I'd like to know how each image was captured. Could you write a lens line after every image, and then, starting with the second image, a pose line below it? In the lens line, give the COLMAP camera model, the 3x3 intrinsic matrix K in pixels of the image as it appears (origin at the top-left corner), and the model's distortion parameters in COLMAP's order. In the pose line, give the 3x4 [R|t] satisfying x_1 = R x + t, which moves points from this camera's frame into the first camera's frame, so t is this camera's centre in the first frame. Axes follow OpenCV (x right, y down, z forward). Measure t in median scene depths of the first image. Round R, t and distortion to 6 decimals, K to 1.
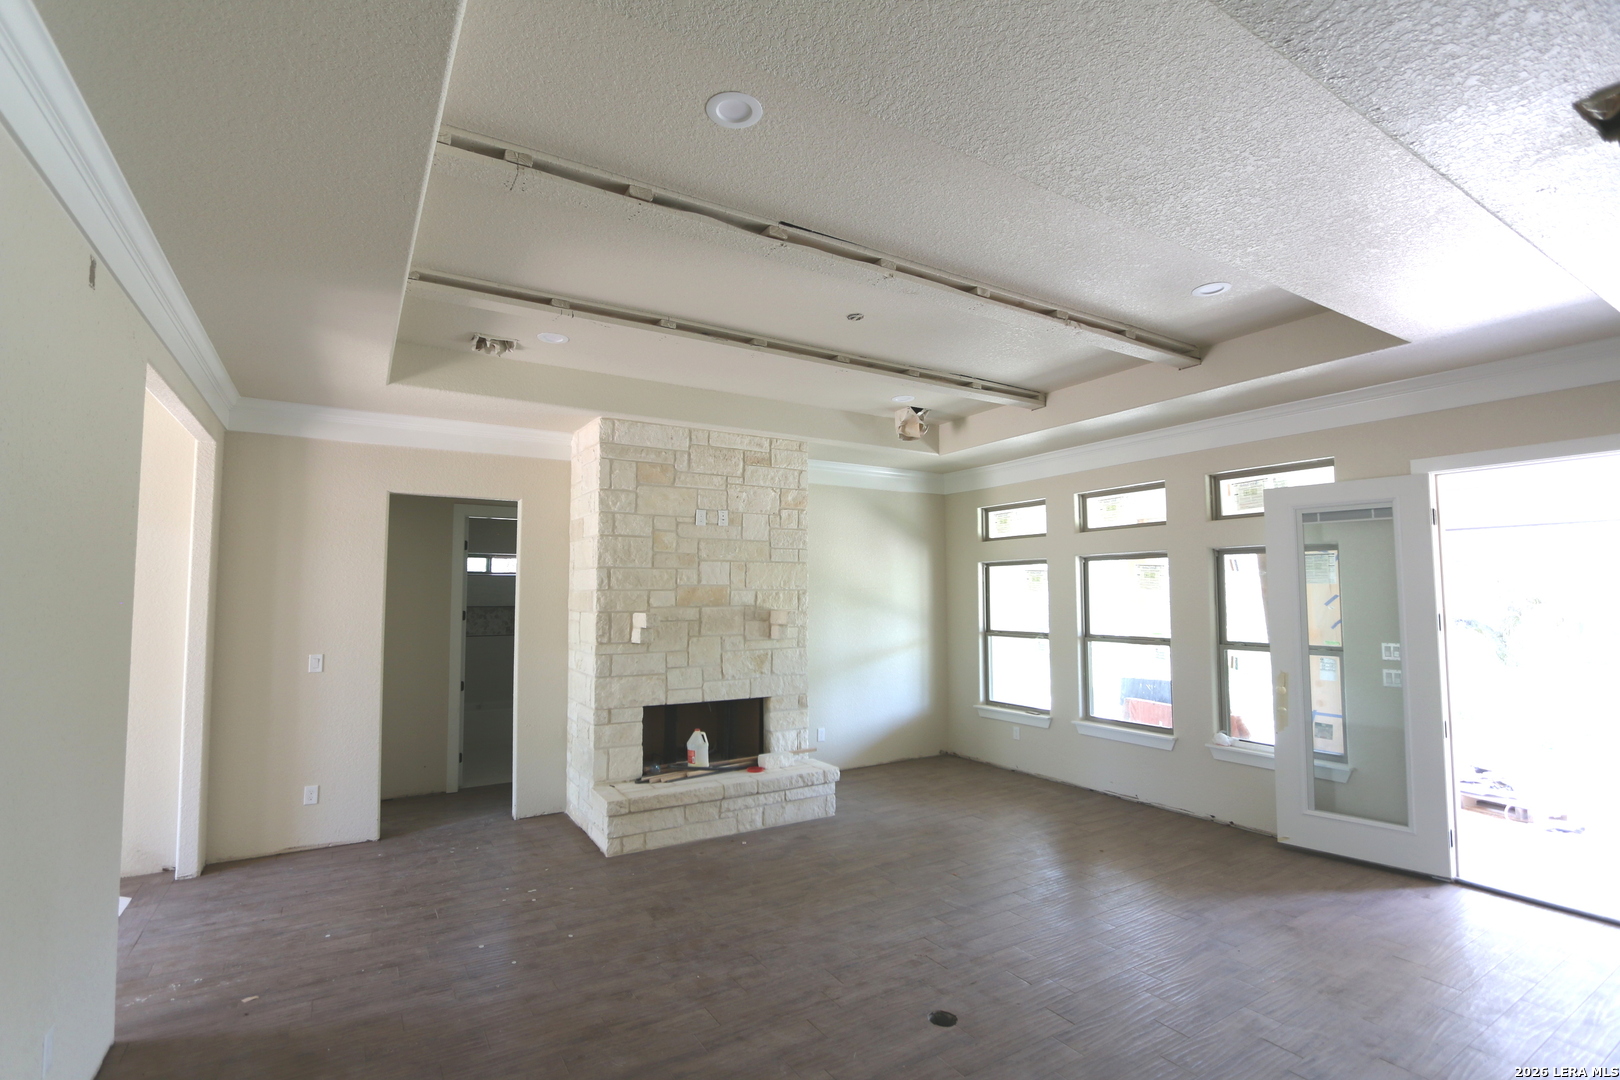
lens RADIAL K [[740.7, 0, 794.9], [0, 740.7, 548.6], [0, 0, 1]] dist [-0.014710, 0.000260]
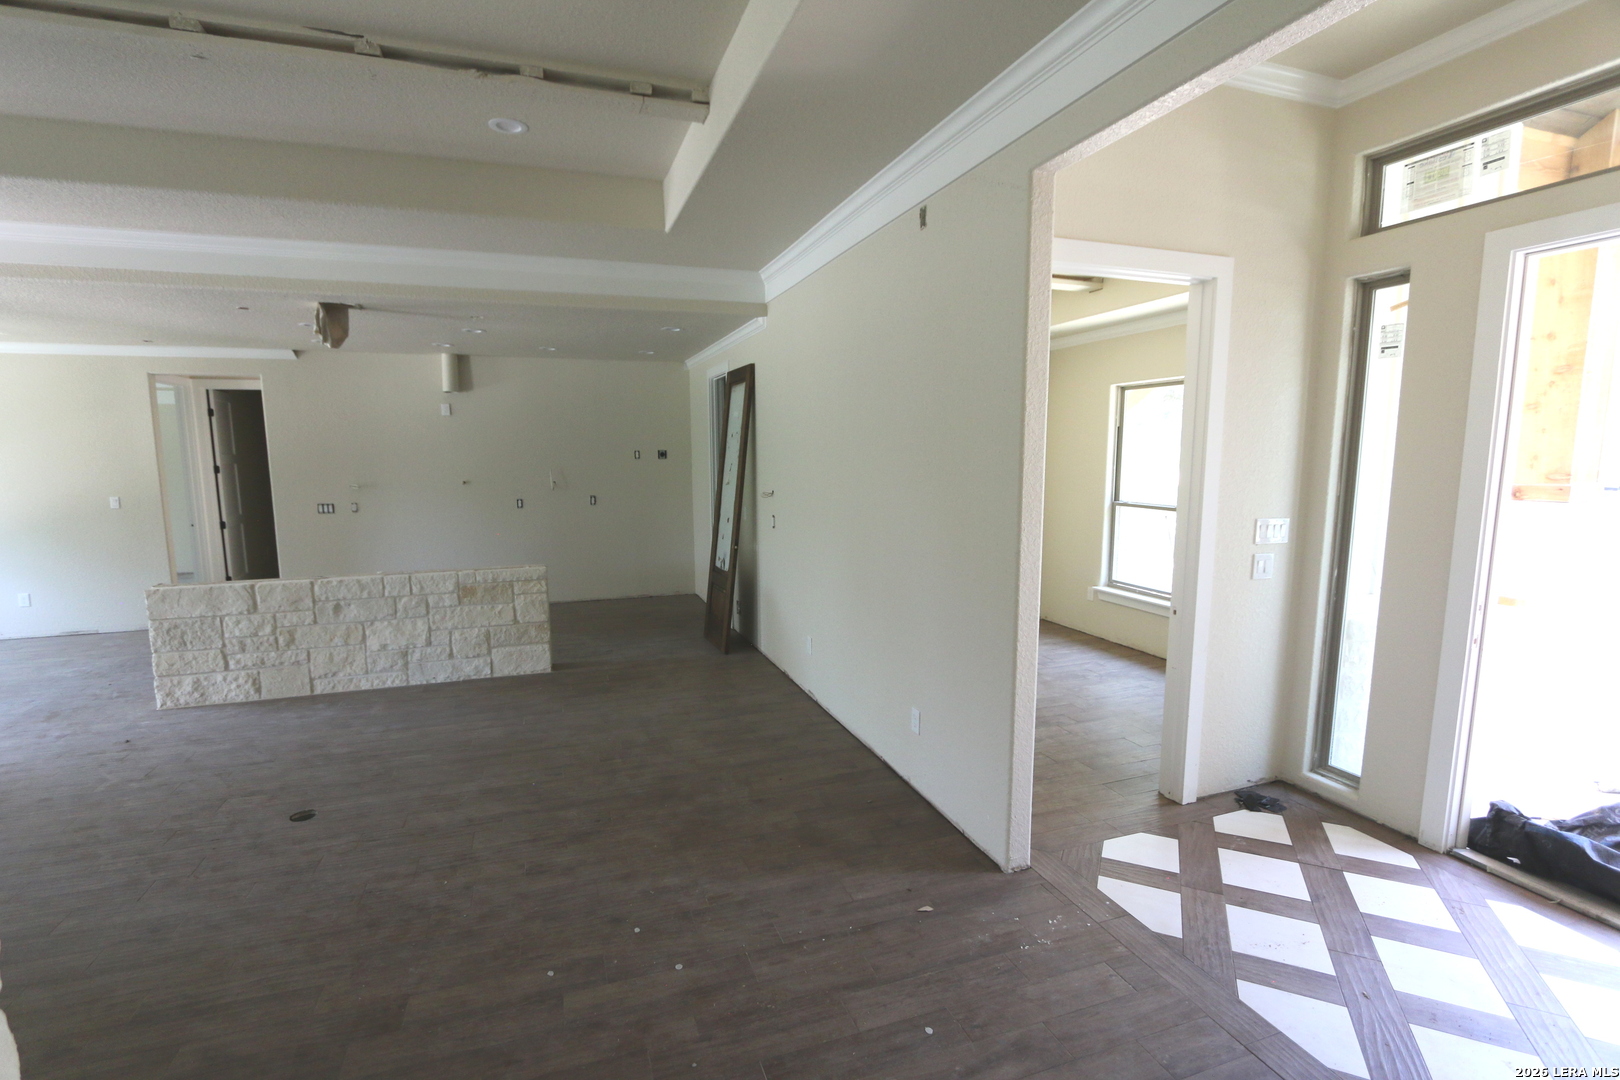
lens RADIAL K [[740.7, 0, 794.9], [0, 740.7, 548.6], [0, 0, 1]] dist [-0.014710, 0.000260]
pose [[-0.976549, -0.021020, 0.214269, -0.427360], [-0.006074, 0.997516, 0.070174, 0.068216], [-0.215212, 0.067227, -0.974251, 1.031830]]
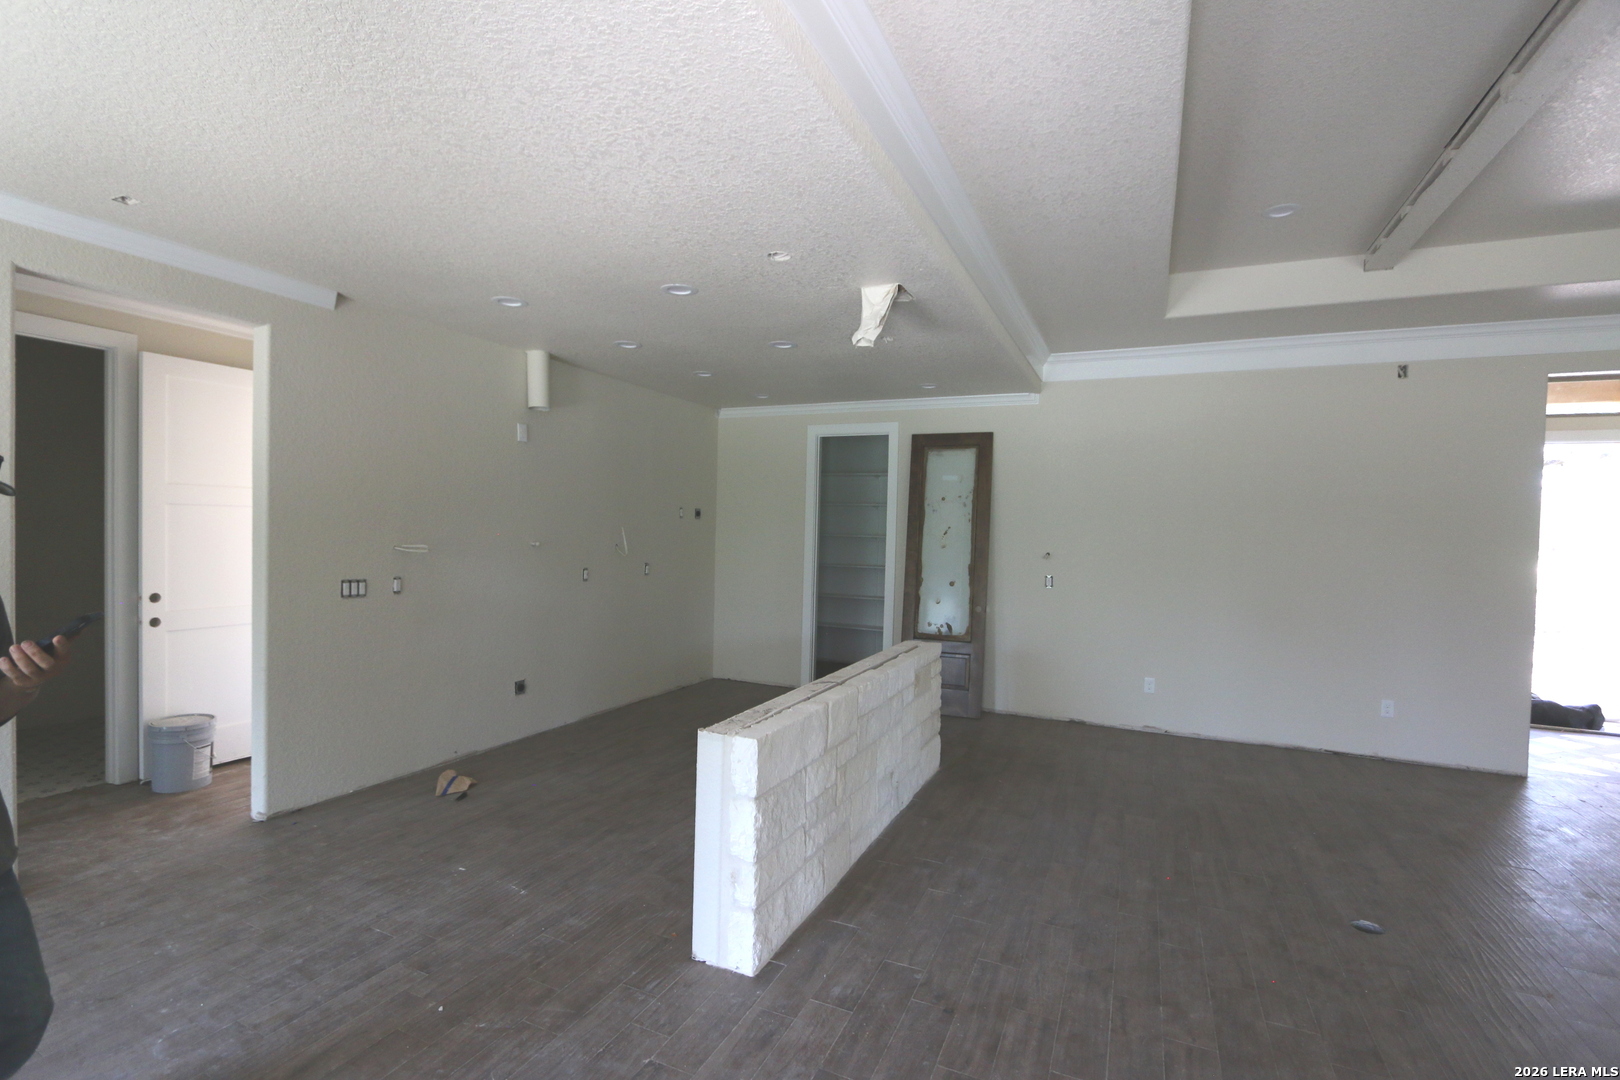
lens RADIAL K [[740.7, 0, 794.9], [0, 740.7, 548.6], [0, 0, 1]] dist [-0.014710, 0.000260]
pose [[-0.832493, -0.004100, -0.554021, 0.738060], [0.011224, 0.999643, -0.024263, 0.077472], [0.553922, -0.026418, -0.832149, 0.746992]]
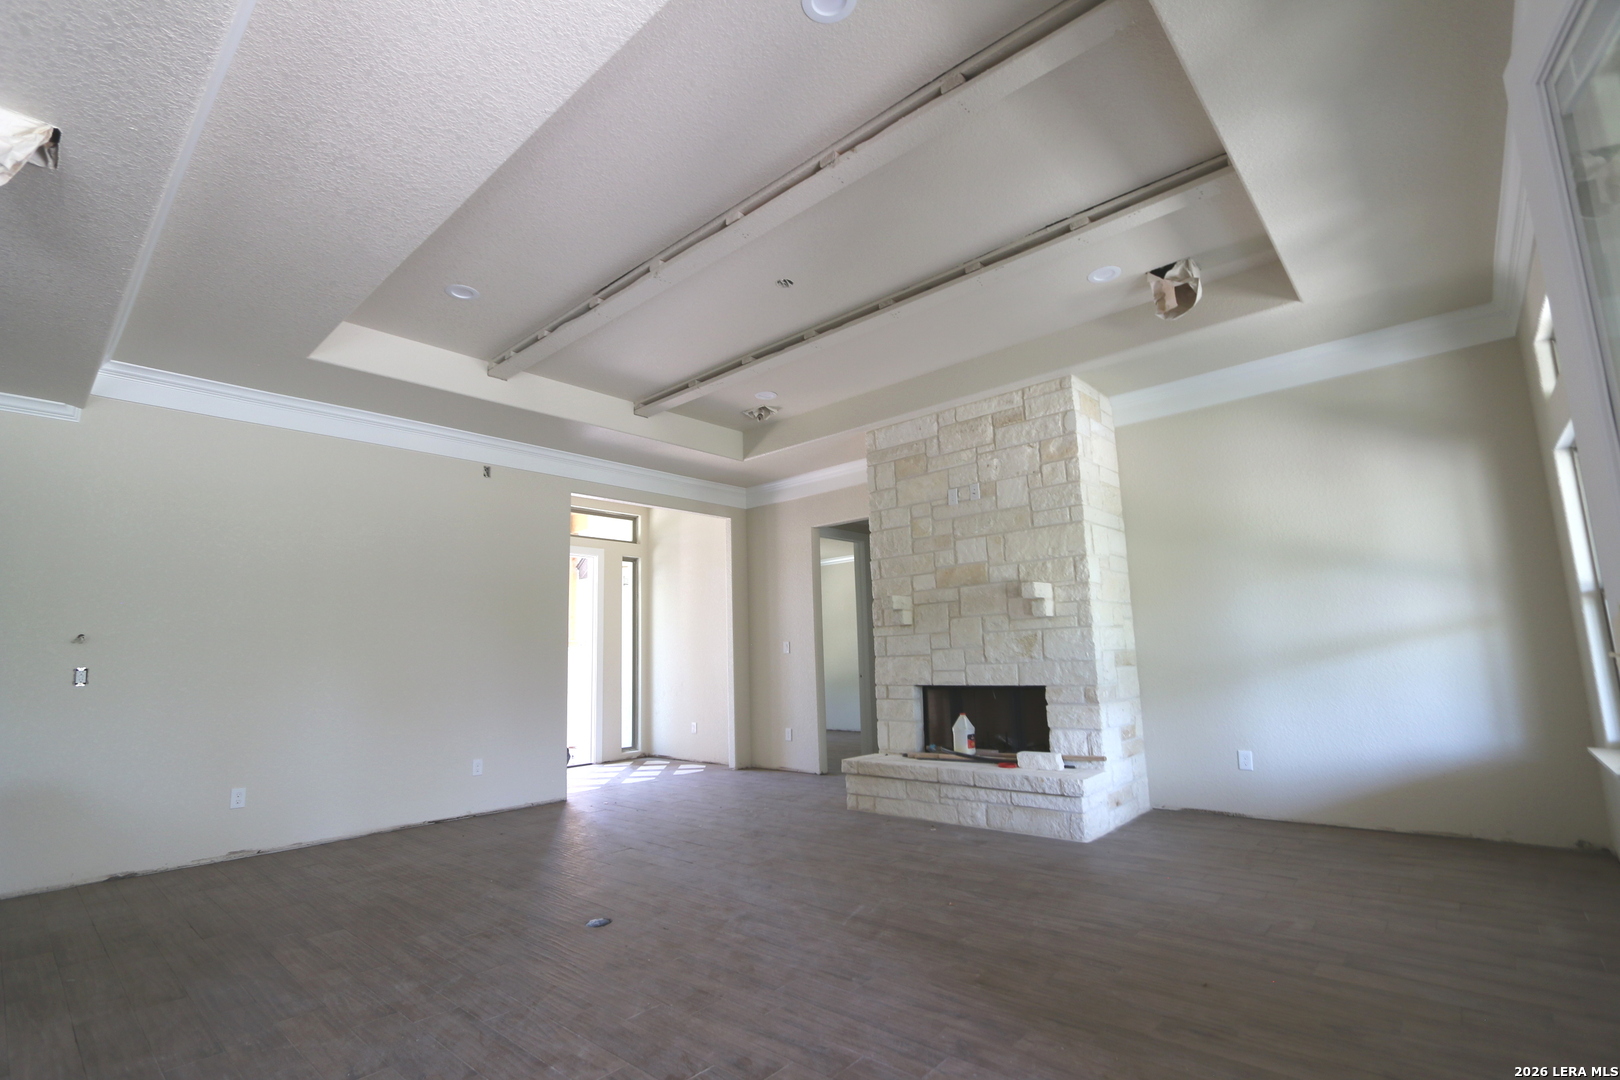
lens RADIAL K [[740.4, 0, 803.8], [0, 740.4, 544.5], [0, 0, 1]] dist [-0.013110, 0.000397]
pose [[0.290479, -0.151695, -0.944781, 0.752323], [0.090513, 0.987283, -0.130690, 0.134484], [0.952591, -0.047552, 0.300516, 0.525785]]
